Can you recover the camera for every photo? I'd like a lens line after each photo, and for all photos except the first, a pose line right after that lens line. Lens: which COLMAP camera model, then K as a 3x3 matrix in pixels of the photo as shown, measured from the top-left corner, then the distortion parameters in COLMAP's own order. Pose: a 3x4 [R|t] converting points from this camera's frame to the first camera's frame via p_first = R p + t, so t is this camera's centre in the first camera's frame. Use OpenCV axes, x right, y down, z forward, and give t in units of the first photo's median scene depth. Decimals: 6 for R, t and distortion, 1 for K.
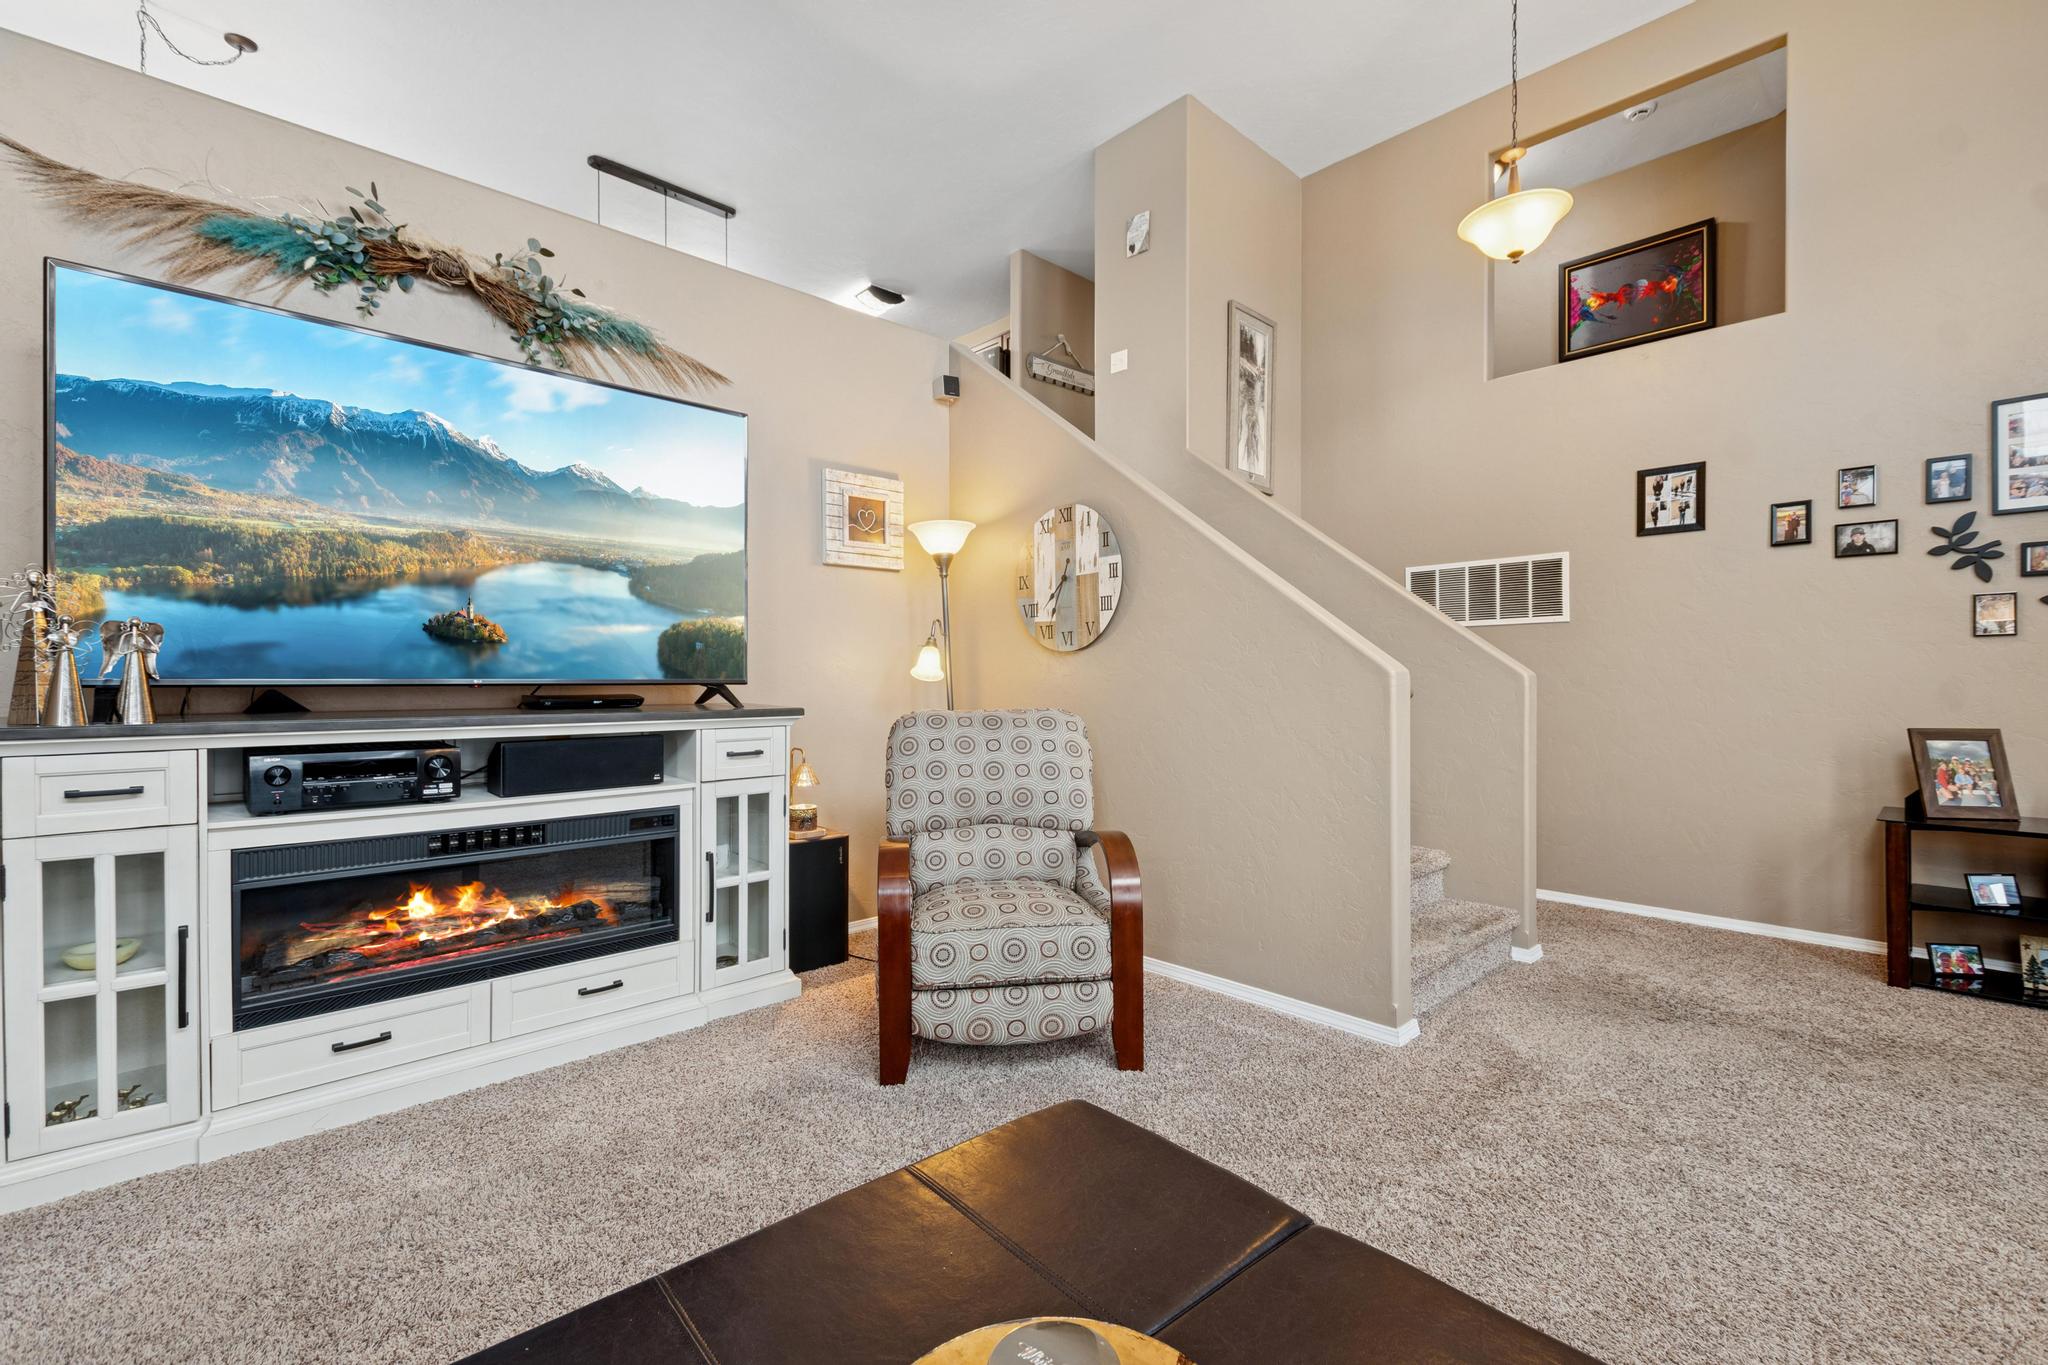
lens RADIAL K [[886.8, 0, 1020.8], [0, 886.8, 676.5], [0, 0, 1]] dist [0.007698, -0.002348]
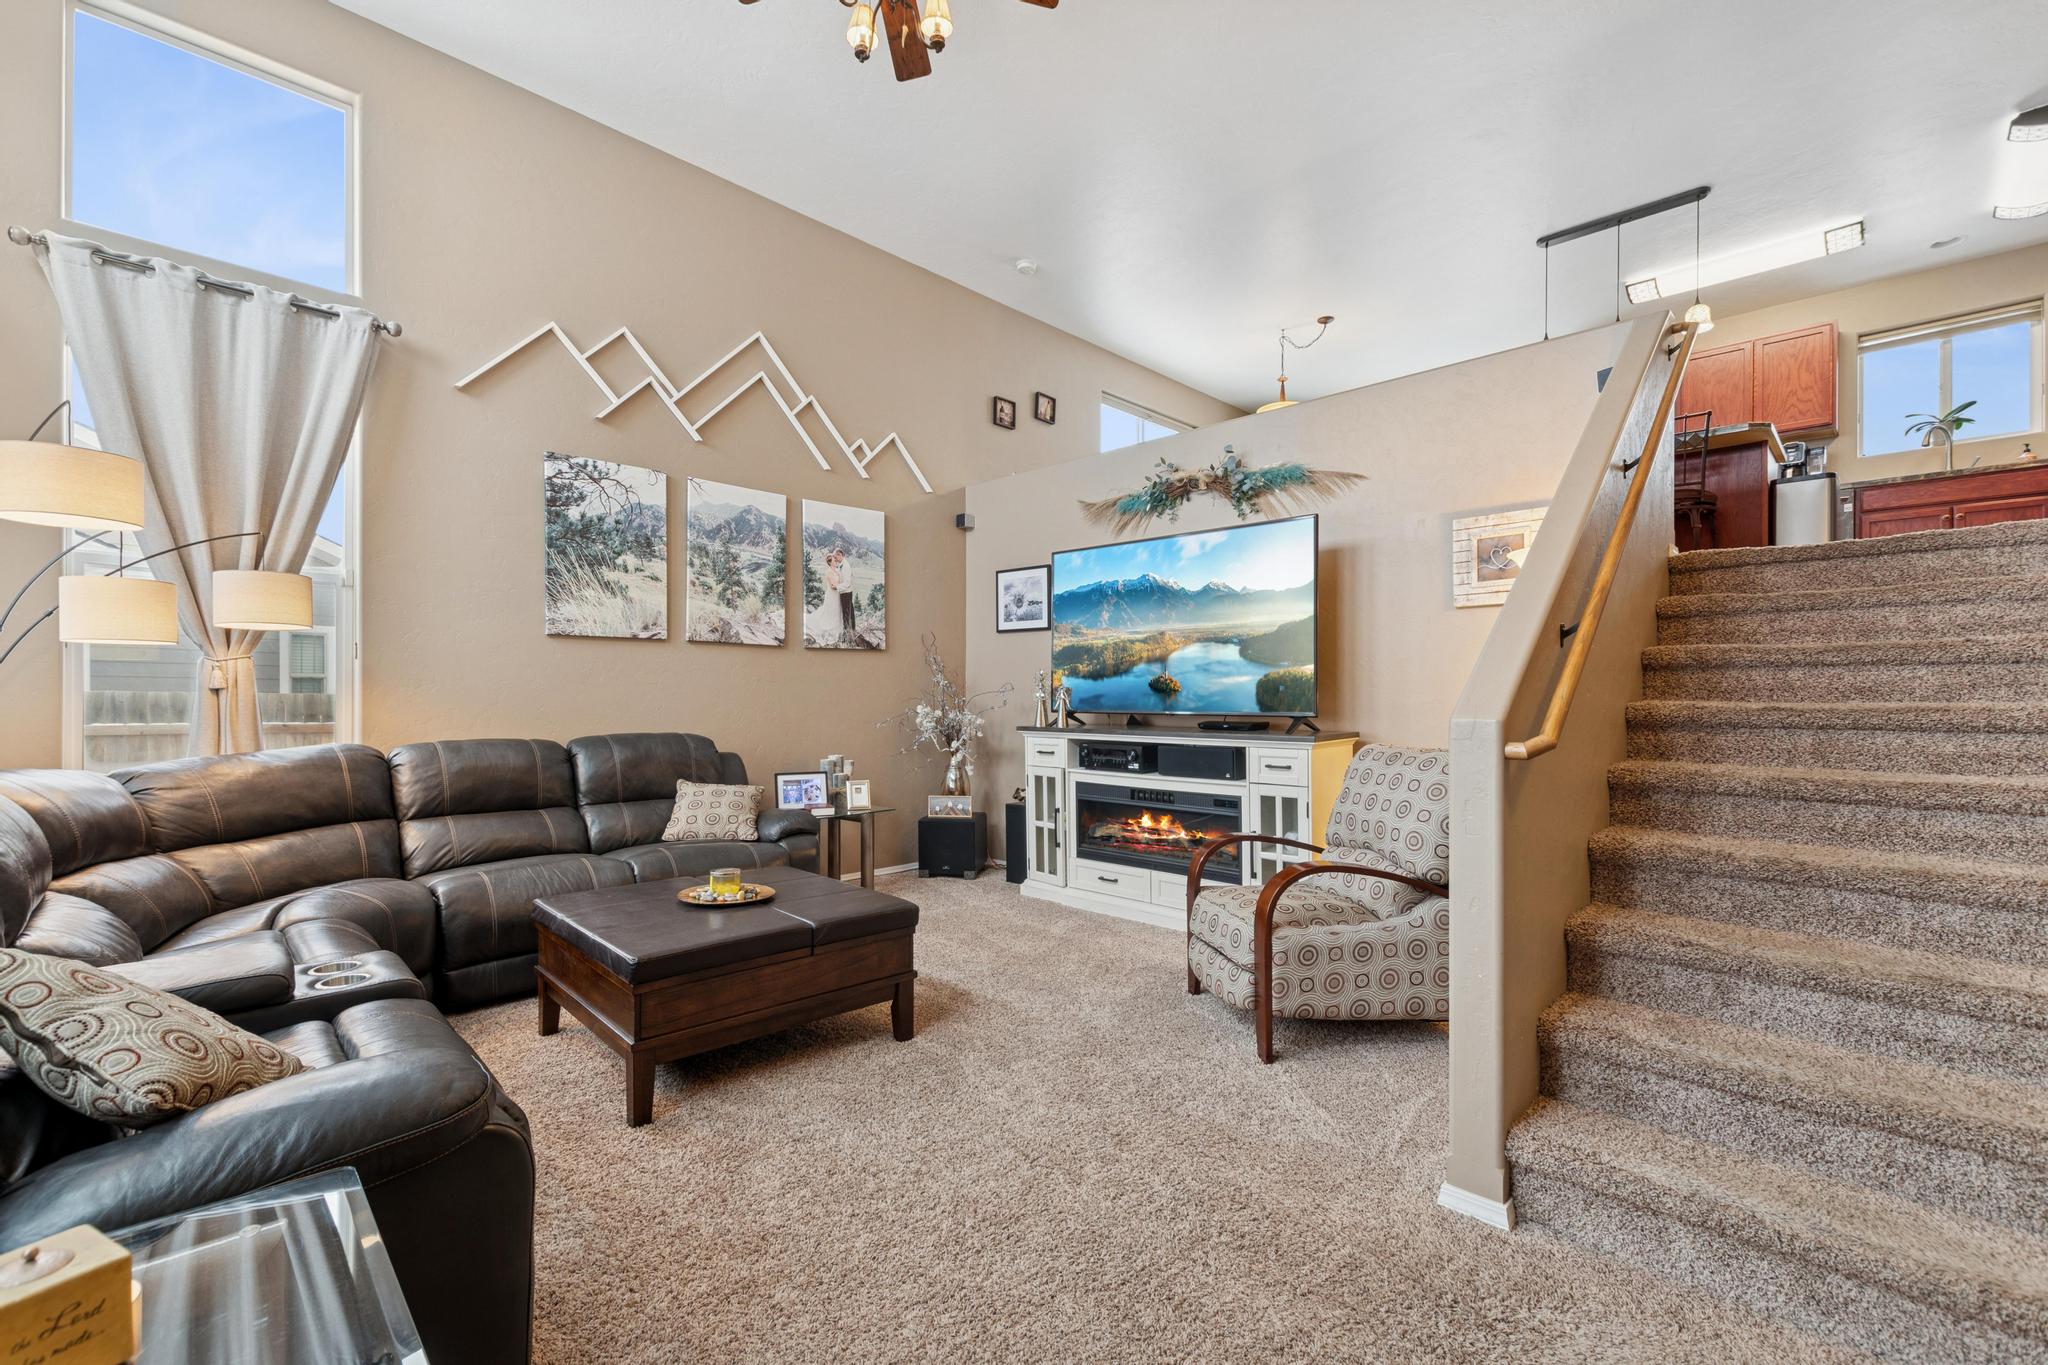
lens RADIAL K [[886.8, 0, 1018.3], [0, 886.8, 695.7], [0, 0, 1]] dist [0.007698, -0.002348]
pose [[0.028894, -0.007184, -0.999557, 1.123772], [-0.003539, 0.999967, -0.007290, -0.012964], [0.999576, 0.003748, 0.028868, 0.583557]]
